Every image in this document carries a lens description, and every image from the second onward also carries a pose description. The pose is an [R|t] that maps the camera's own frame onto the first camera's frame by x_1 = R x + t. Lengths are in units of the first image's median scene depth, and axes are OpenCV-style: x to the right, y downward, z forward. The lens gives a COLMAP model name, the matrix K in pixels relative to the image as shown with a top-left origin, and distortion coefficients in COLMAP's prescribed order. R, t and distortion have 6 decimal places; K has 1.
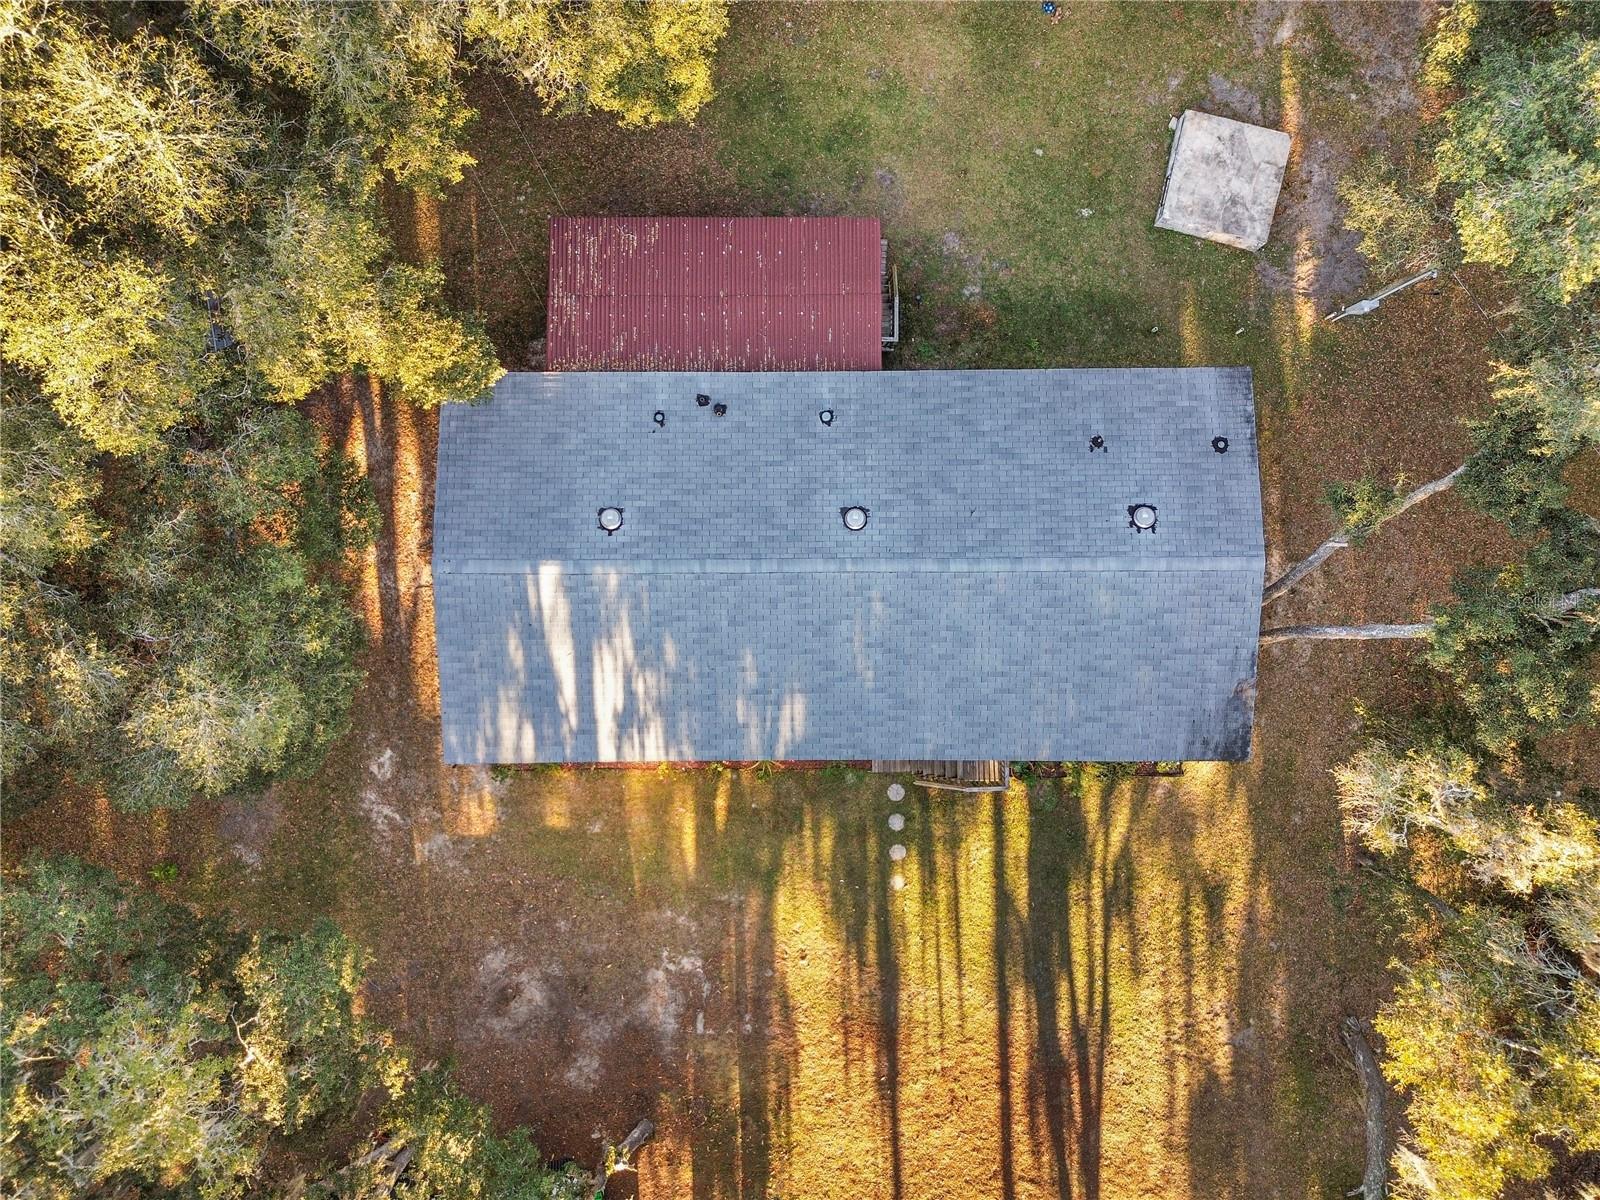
lens RADIAL K [[1155.2, 0, 800.0], [0, 1155.2, 600.0], [0, 0, 1]] dist [-0.005292, -0.001741]
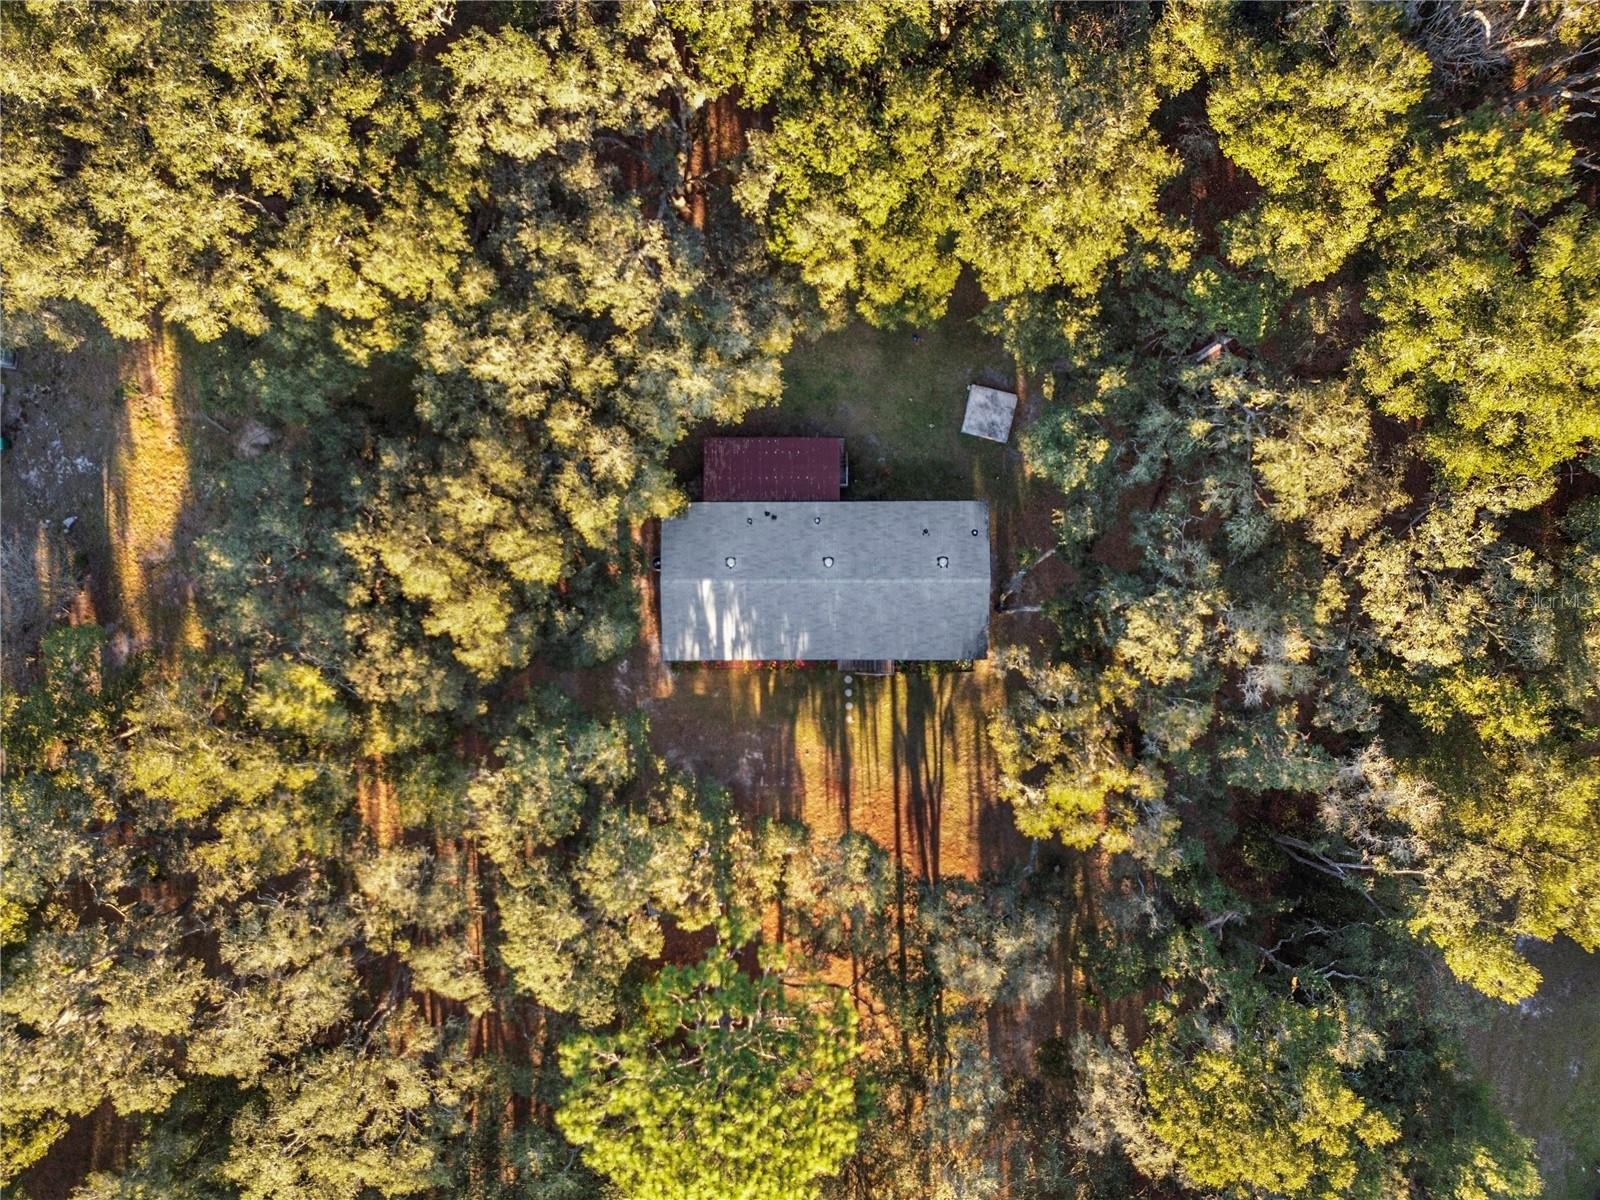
lens RADIAL K [[1155.2, 0, 800.0], [0, 1155.2, 600.0], [0, 0, 1]] dist [-0.005292, -0.001741]
pose [[0.999982, 0.001263, -0.005901, 0.000904], [-0.001236, 0.999989, 0.004521, 0.000696], [0.005907, -0.004514, 0.999972, -1.298349]]
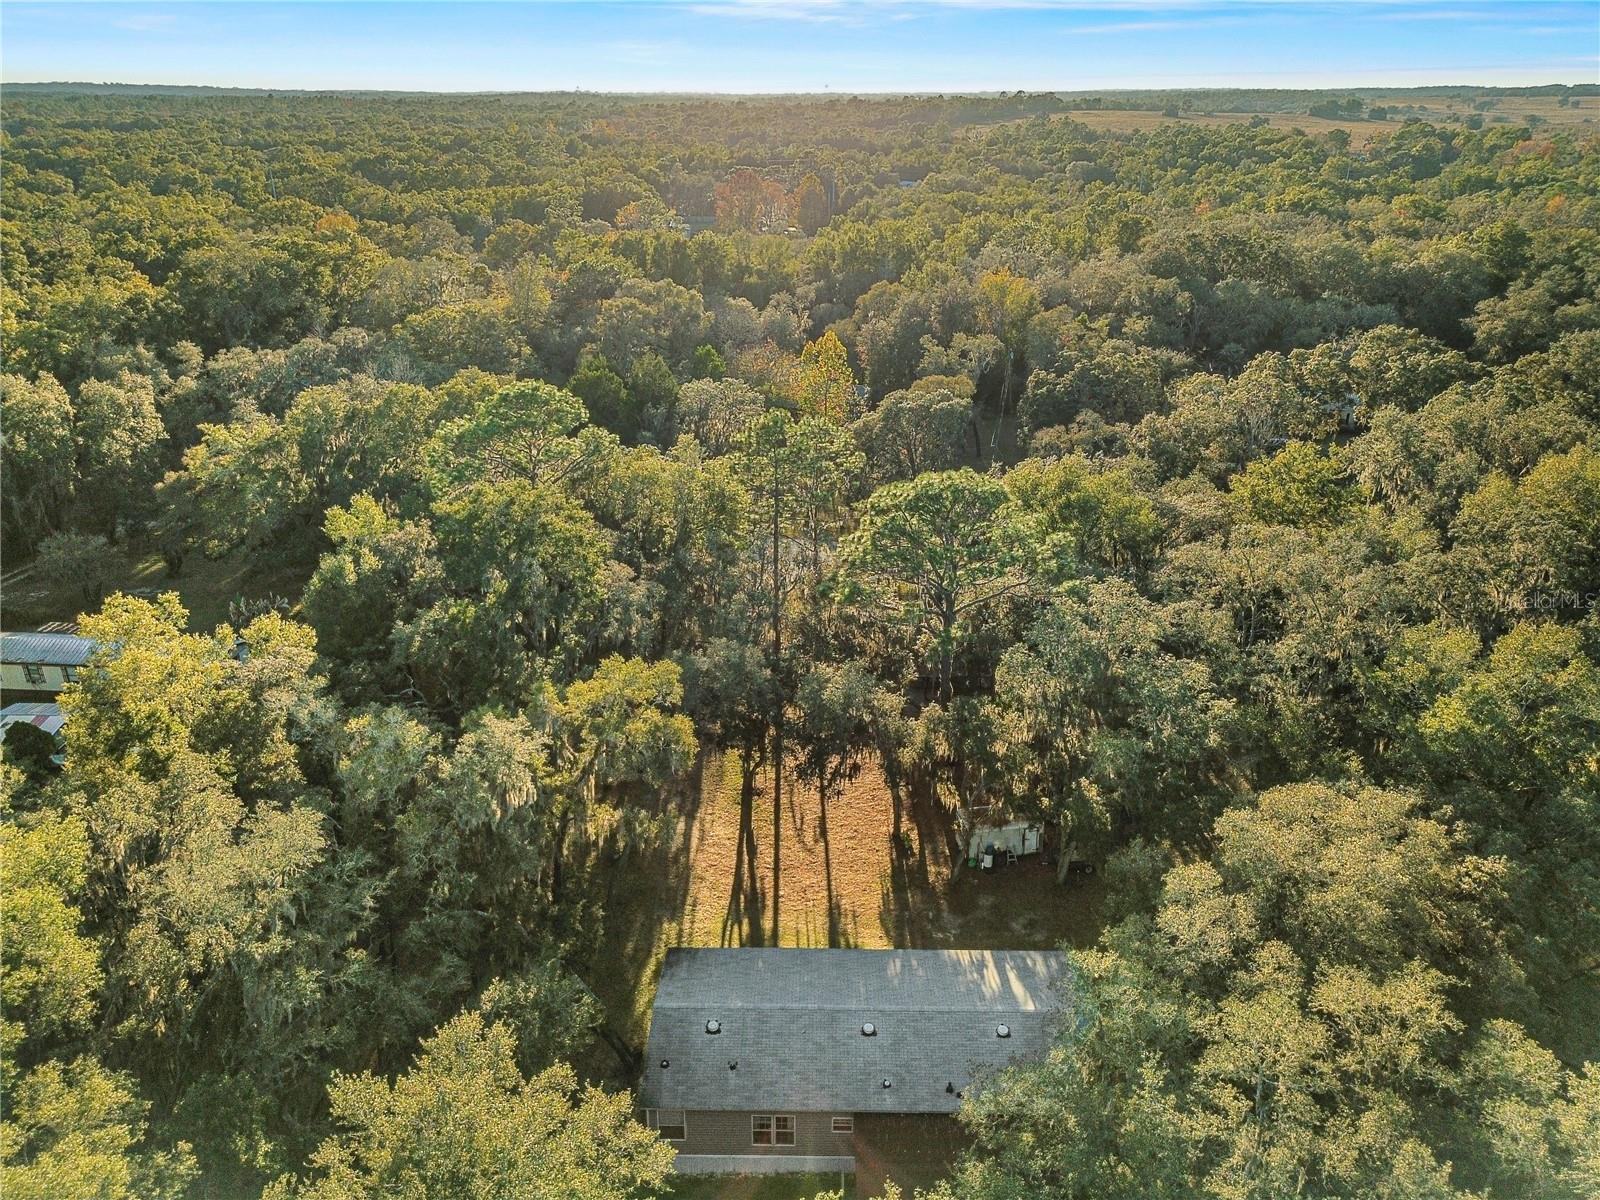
lens RADIAL K [[1155.2, 0, 800.0], [0, 1155.2, 600.0], [0, 0, 1]] dist [-0.005292, -0.001741]
pose [[-0.996940, 0.073312, 0.027120, 0.043391], [-0.006566, -0.424250, 0.905521, -1.198272], [0.077891, 0.902572, 0.423433, -0.331603]]
